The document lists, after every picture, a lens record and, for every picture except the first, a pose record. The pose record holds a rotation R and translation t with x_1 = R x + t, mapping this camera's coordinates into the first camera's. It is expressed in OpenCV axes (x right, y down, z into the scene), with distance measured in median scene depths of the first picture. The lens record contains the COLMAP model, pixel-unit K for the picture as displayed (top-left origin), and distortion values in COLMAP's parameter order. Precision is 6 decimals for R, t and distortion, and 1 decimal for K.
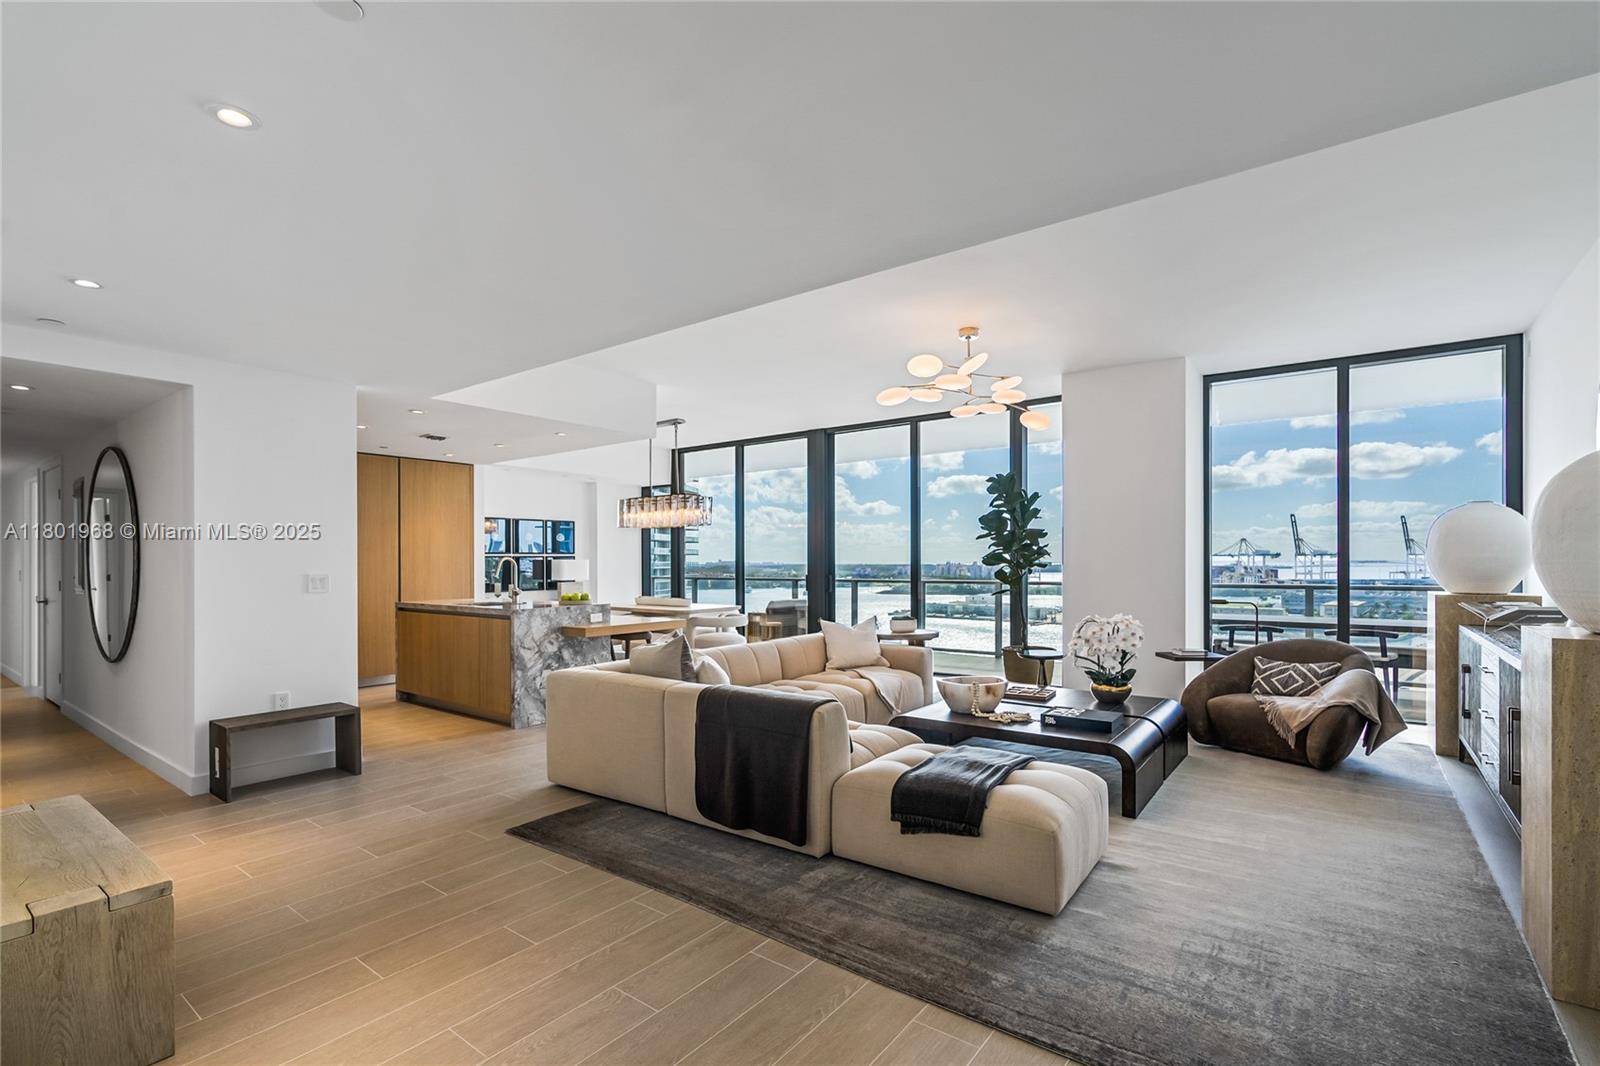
lens RADIAL K [[727.5, 0, 813.8], [0, 727.5, 558.8], [0, 0, 1]] dist [-0.005591, -0.000362]
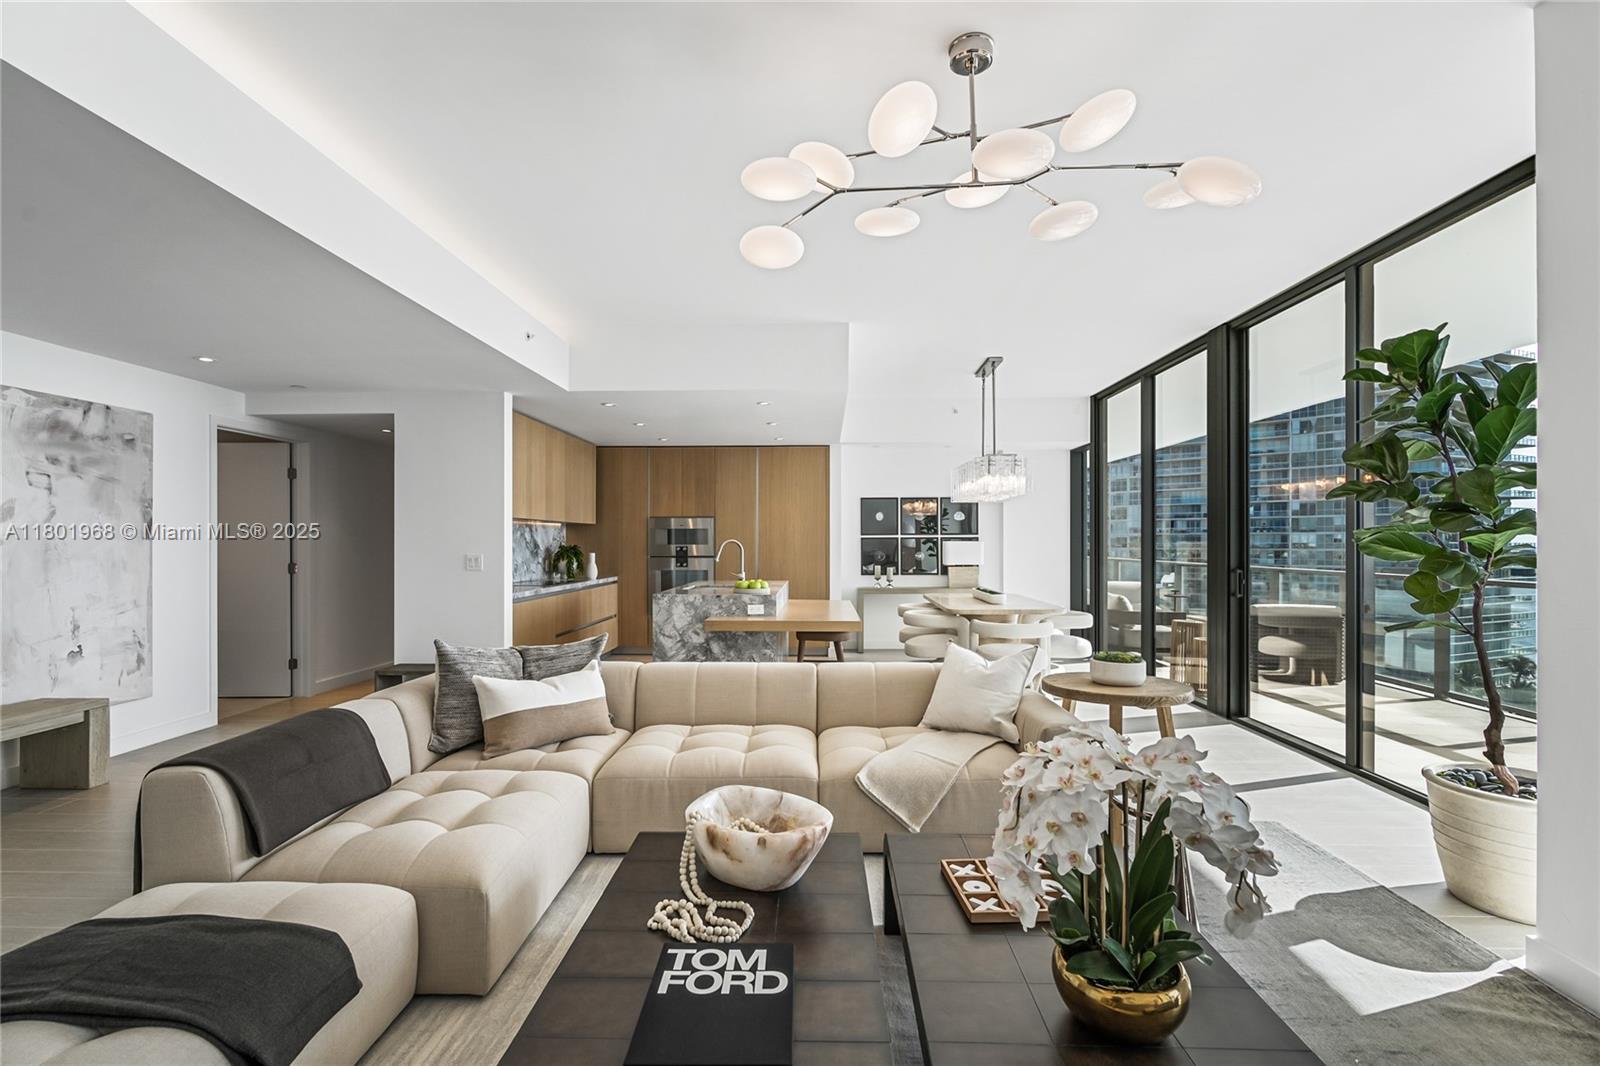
lens RADIAL K [[727.5, 0, 797.1], [0, 727.5, 542.0], [0, 0, 1]] dist [-0.005591, -0.000362]
pose [[0.573532, 0.004104, -0.819173, 0.454539], [-0.000154, 0.999988, 0.004902, -0.004140], [0.819183, -0.002685, 0.573526, 0.560076]]
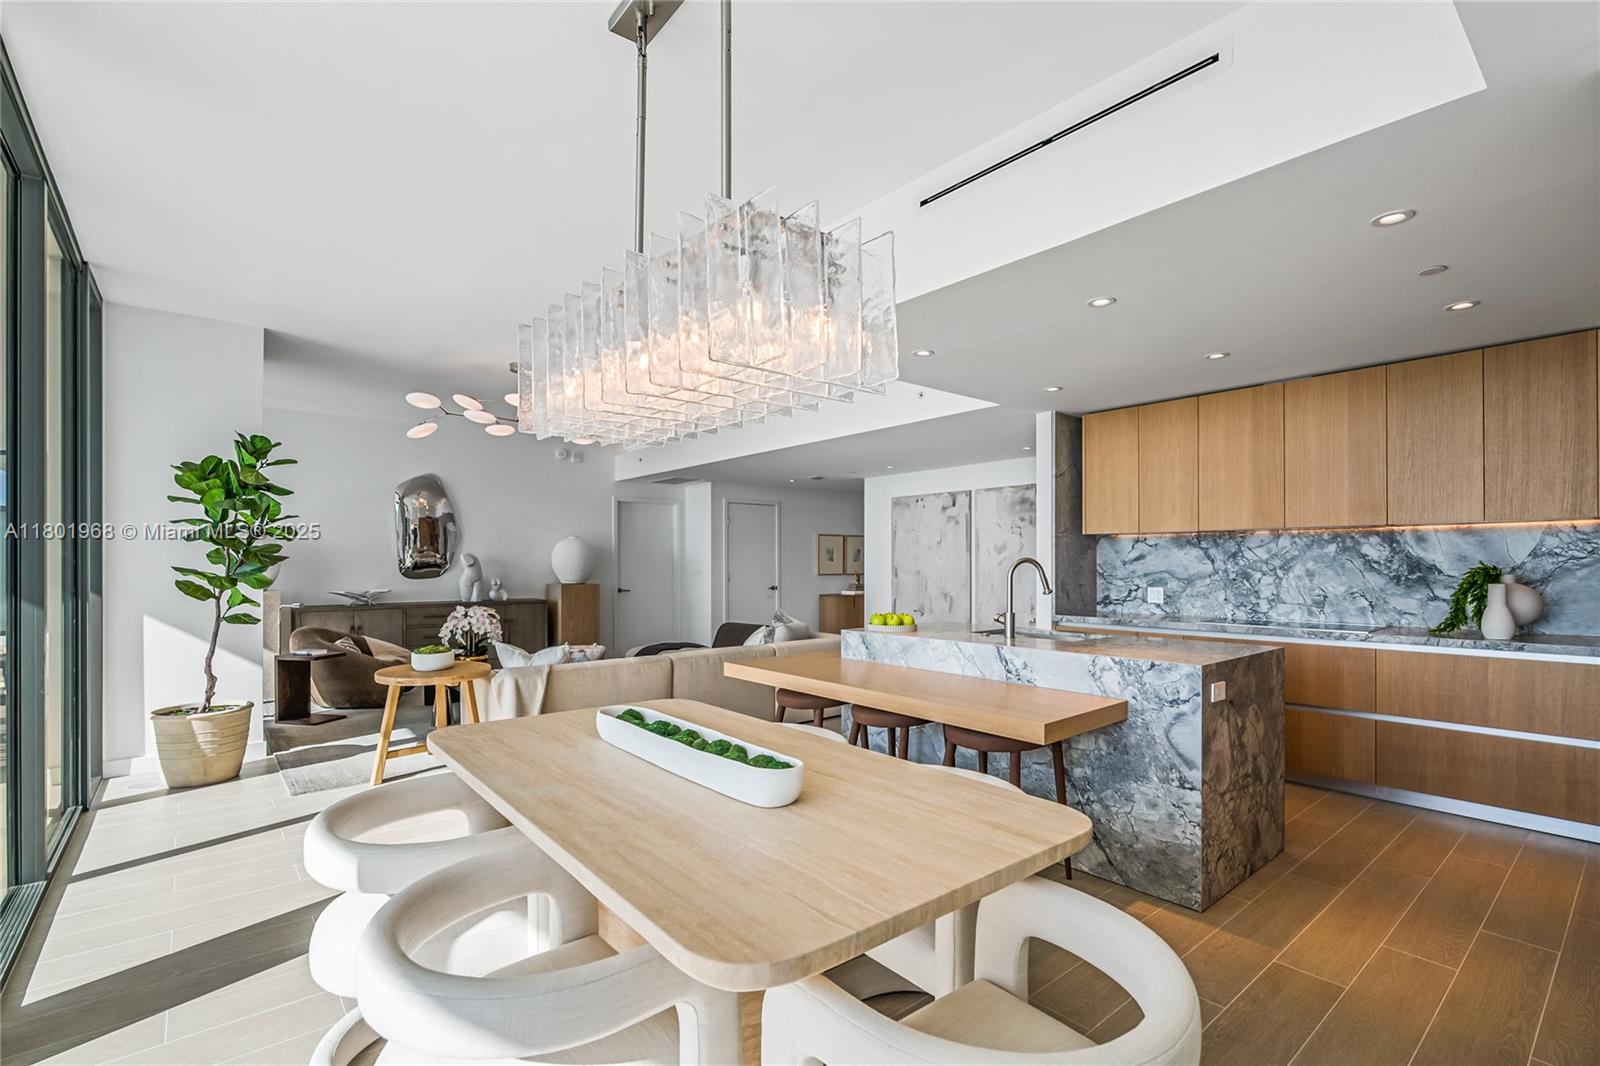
lens RADIAL K [[727.5, 0, 804.1], [0, 727.5, 548.5], [0, 0, 1]] dist [-0.005591, -0.000362]
pose [[-0.970568, 0.009091, 0.240656, -0.441463], [0.005515, 0.999864, -0.015529, -0.006370], [-0.240765, -0.013744, -0.970486, 1.753677]]
